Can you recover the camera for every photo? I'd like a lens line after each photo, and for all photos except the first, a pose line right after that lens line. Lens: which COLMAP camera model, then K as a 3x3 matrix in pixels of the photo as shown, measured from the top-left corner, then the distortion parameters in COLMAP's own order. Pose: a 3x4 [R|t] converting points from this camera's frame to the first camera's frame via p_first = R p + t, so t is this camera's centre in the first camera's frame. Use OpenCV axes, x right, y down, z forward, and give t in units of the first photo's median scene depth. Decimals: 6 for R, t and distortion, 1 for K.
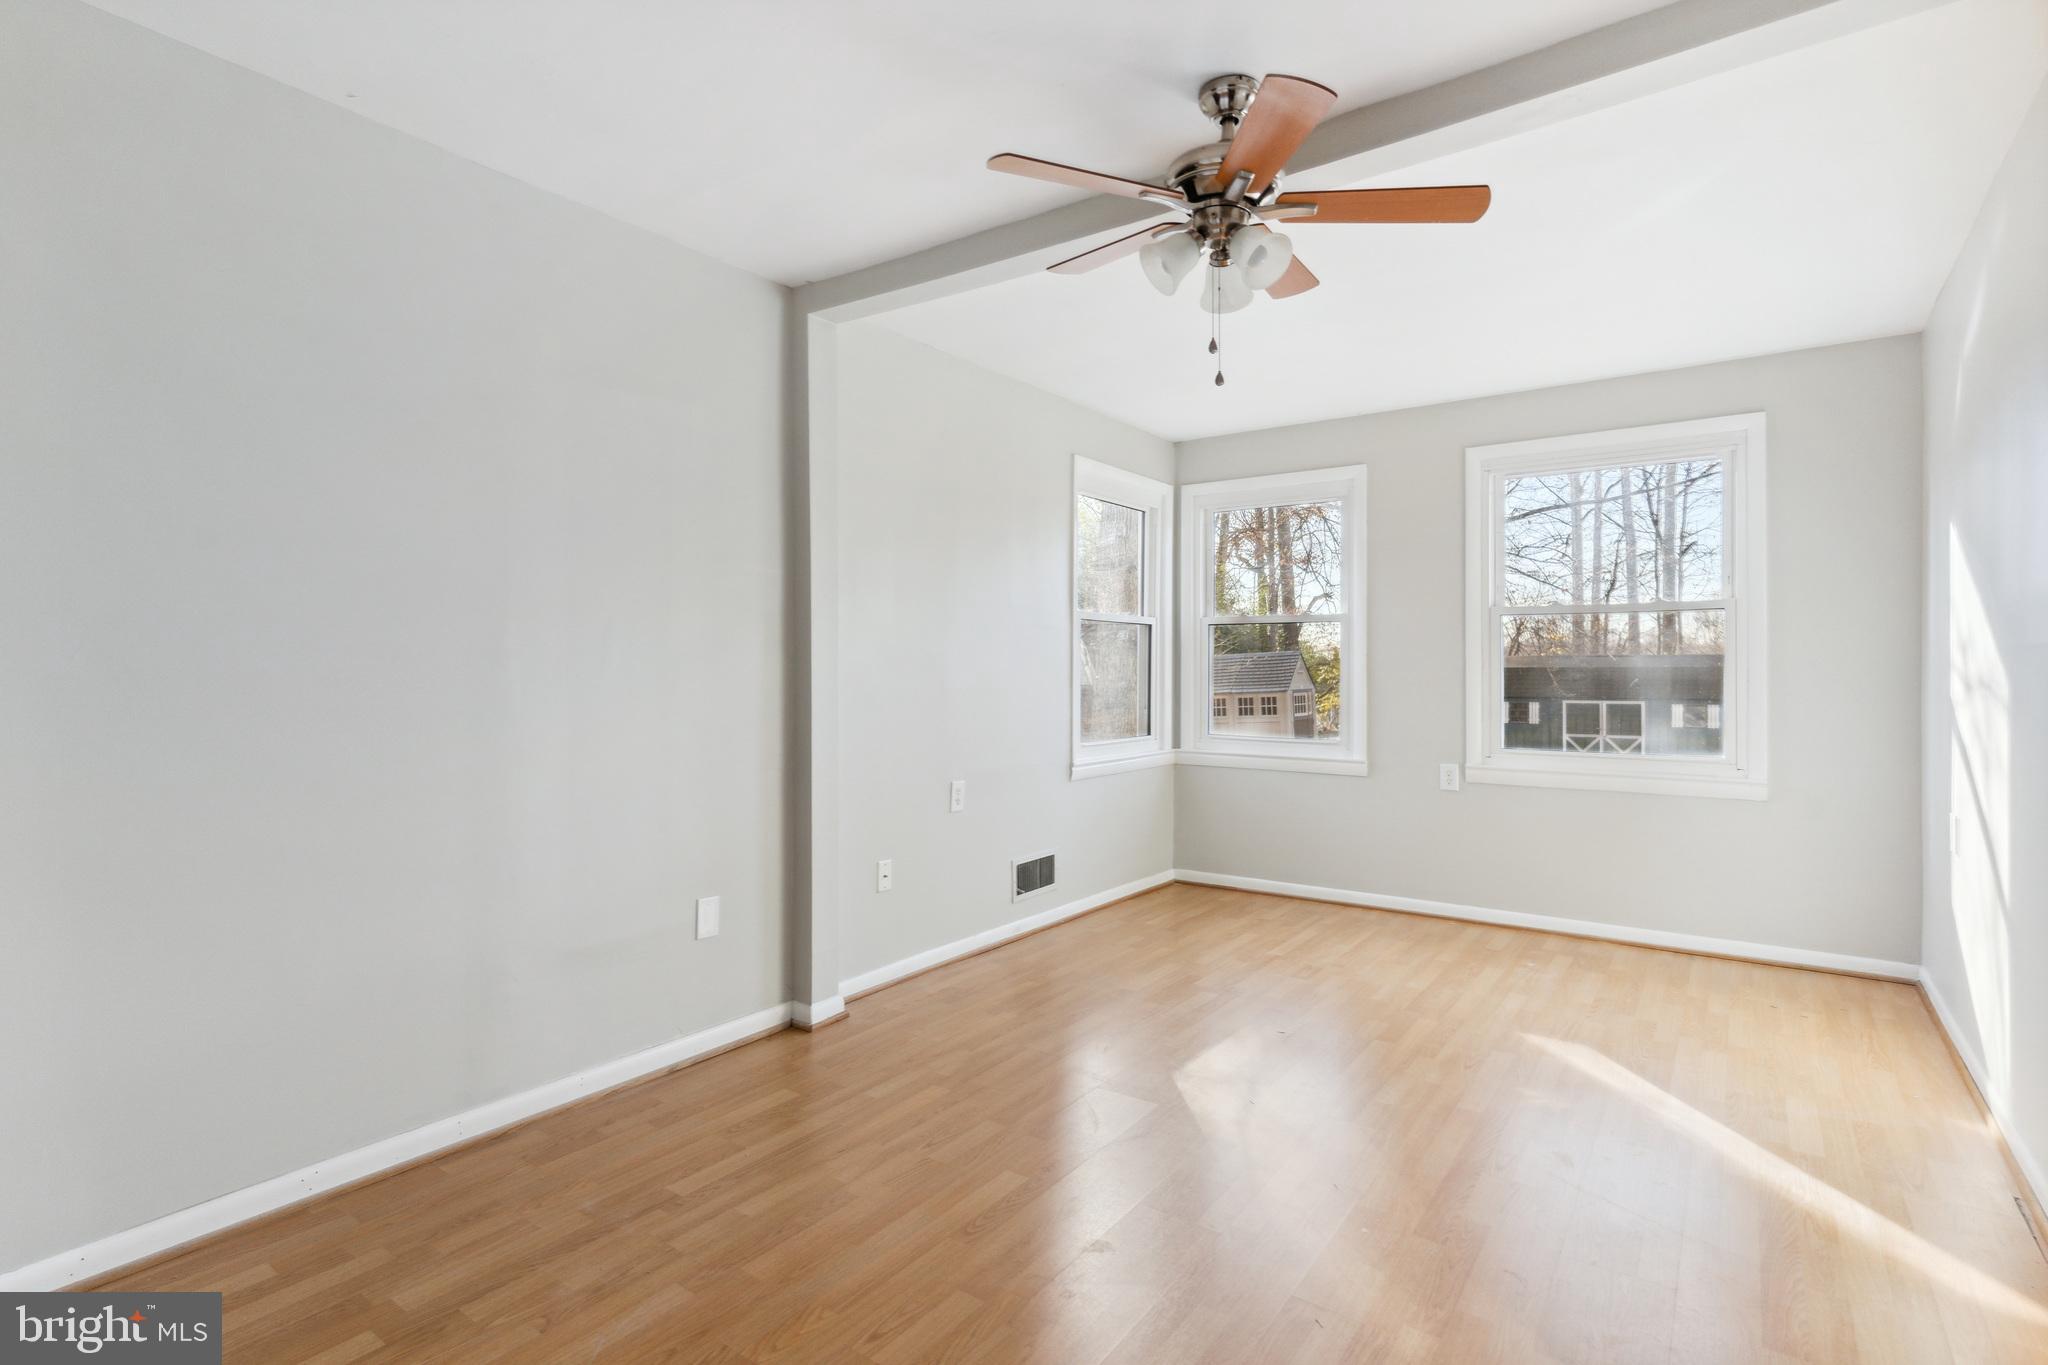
lens RADIAL K [[986.6, 0, 1023.6], [0, 986.6, 679.2], [0, 0, 1]] dist [0.000762, -0.000465]
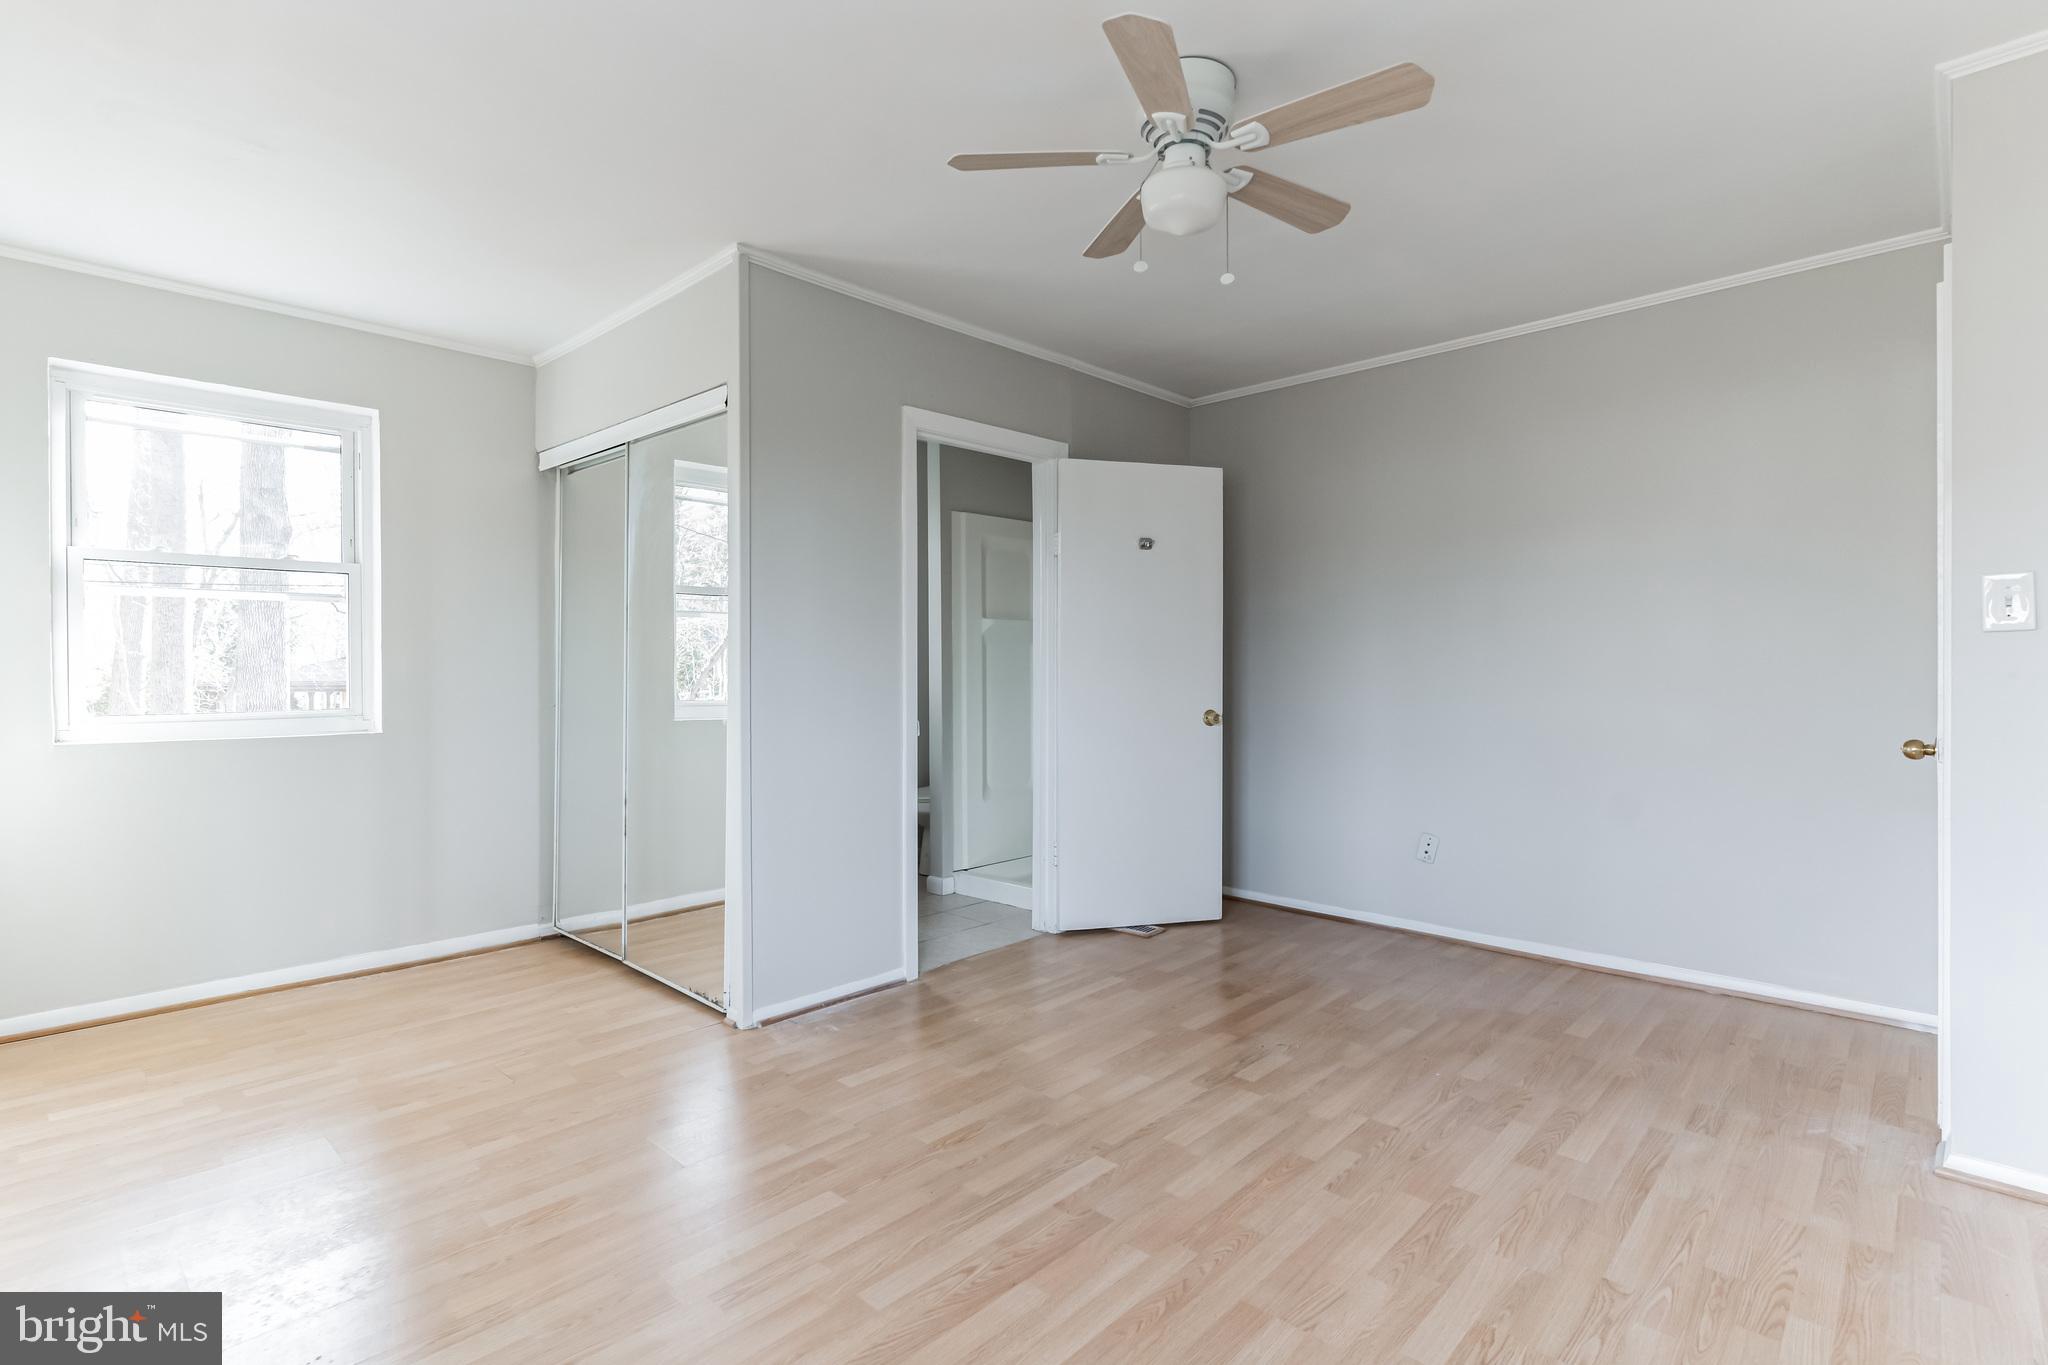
lens RADIAL K [[986.6, 0, 1012.0], [0, 986.6, 672.5], [0, 0, 1]] dist [0.000762, -0.000465]
pose [[-0.990832, -0.000205, 0.135098, -0.331949], [0.000771, 0.999974, 0.007174, 0.018878], [-0.135096, 0.007212, -0.990806, 1.996625]]
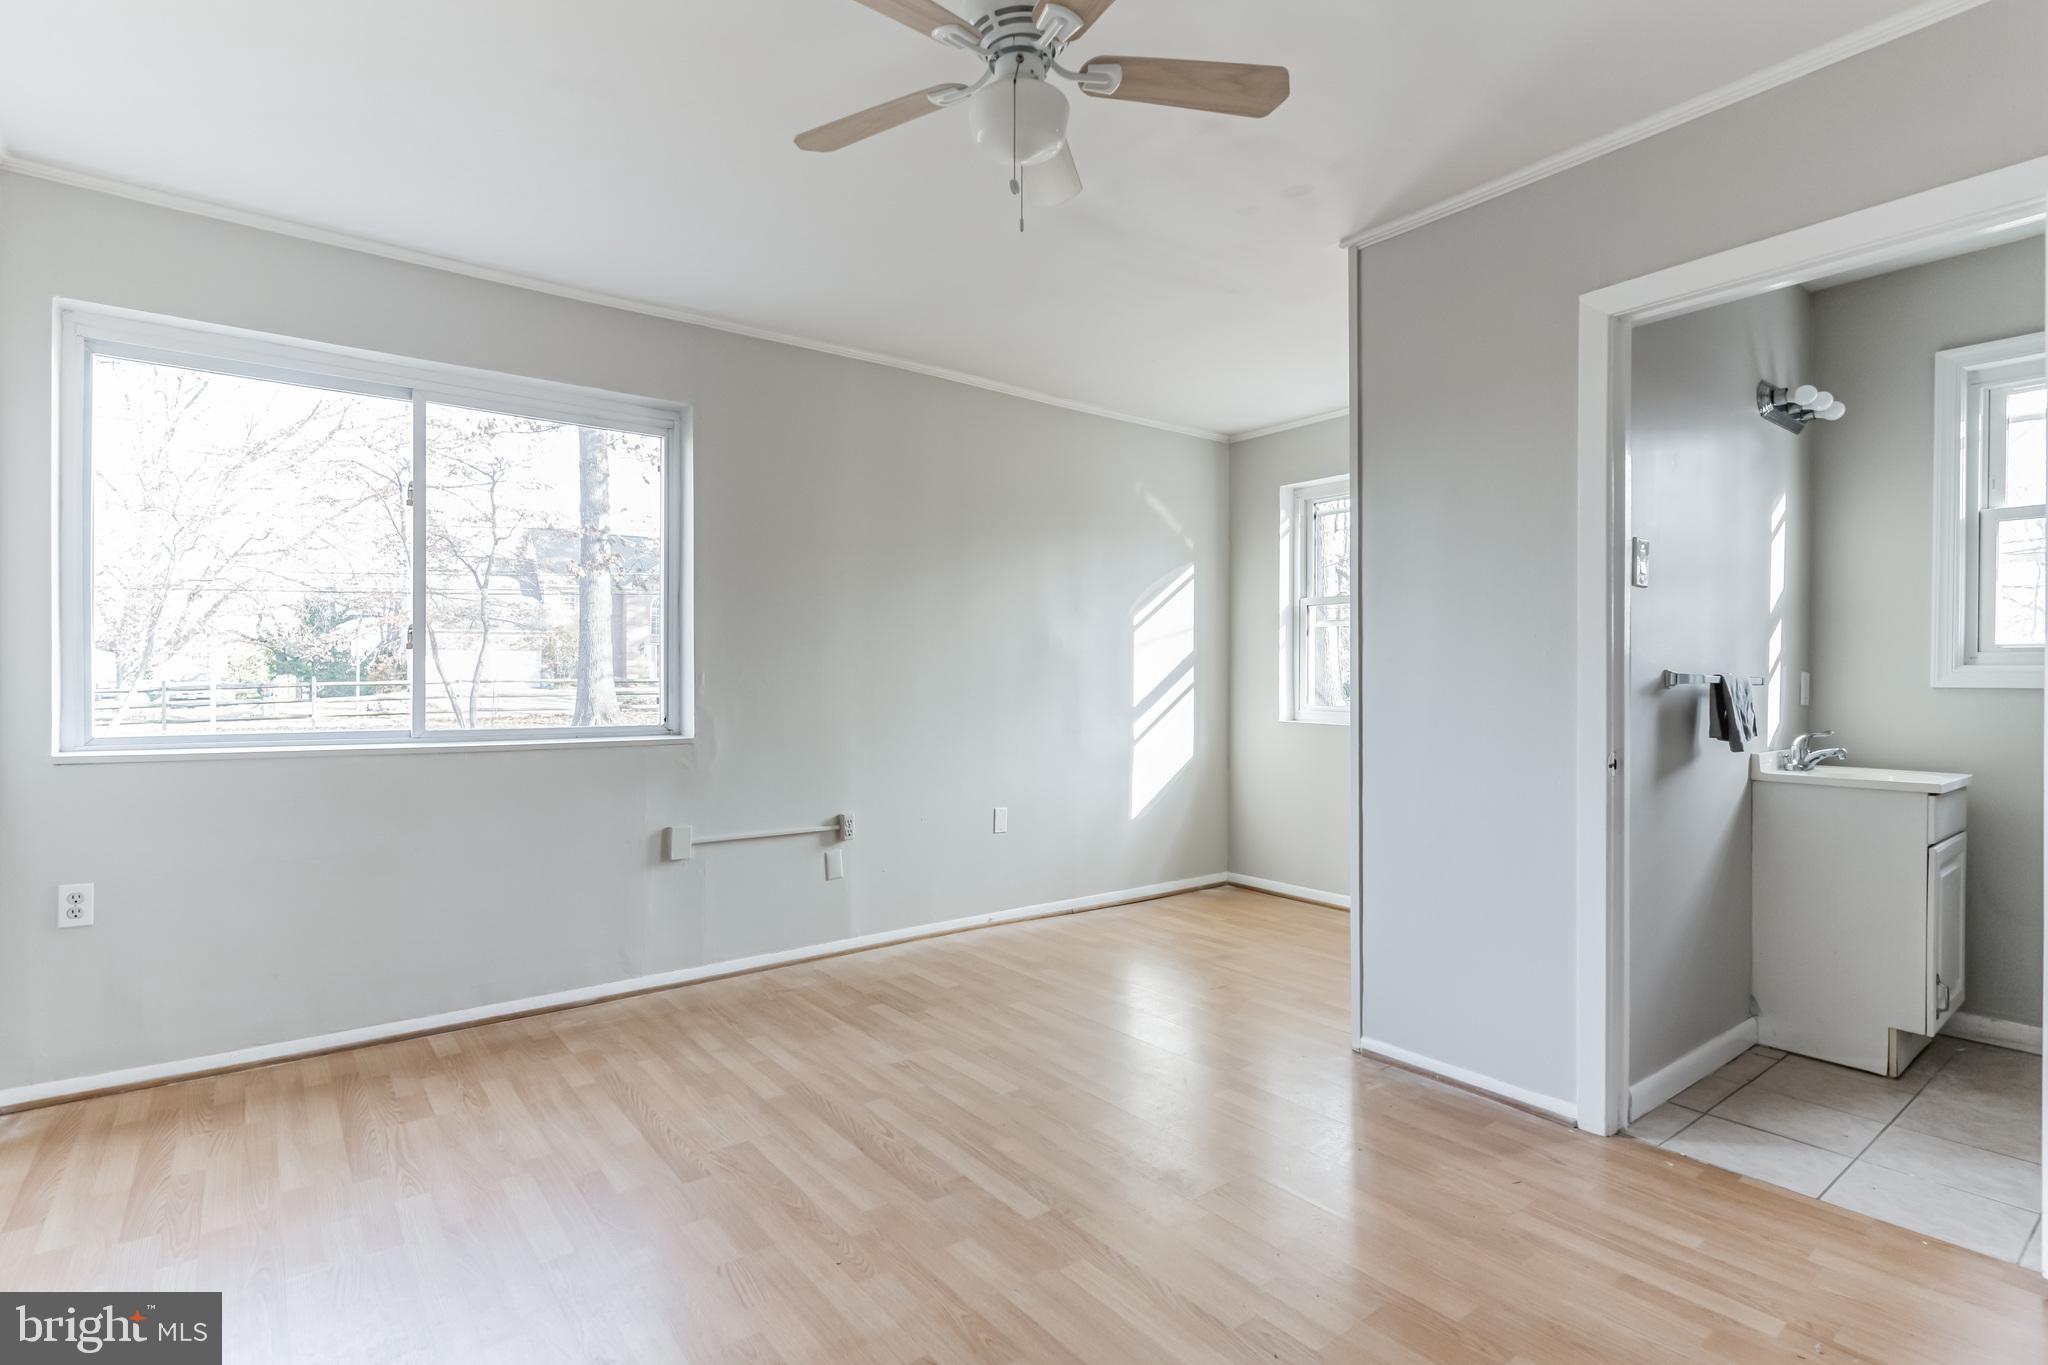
lens RADIAL K [[986.6, 0, 1010.3], [0, 986.6, 685.3], [0, 0, 1]] dist [0.000762, -0.000465]
pose [[0.292913, -0.008186, 0.956104, -1.392778], [0.002888, 0.999966, 0.007677, 0.025279], [-0.956135, 0.000512, 0.292927, 0.422822]]
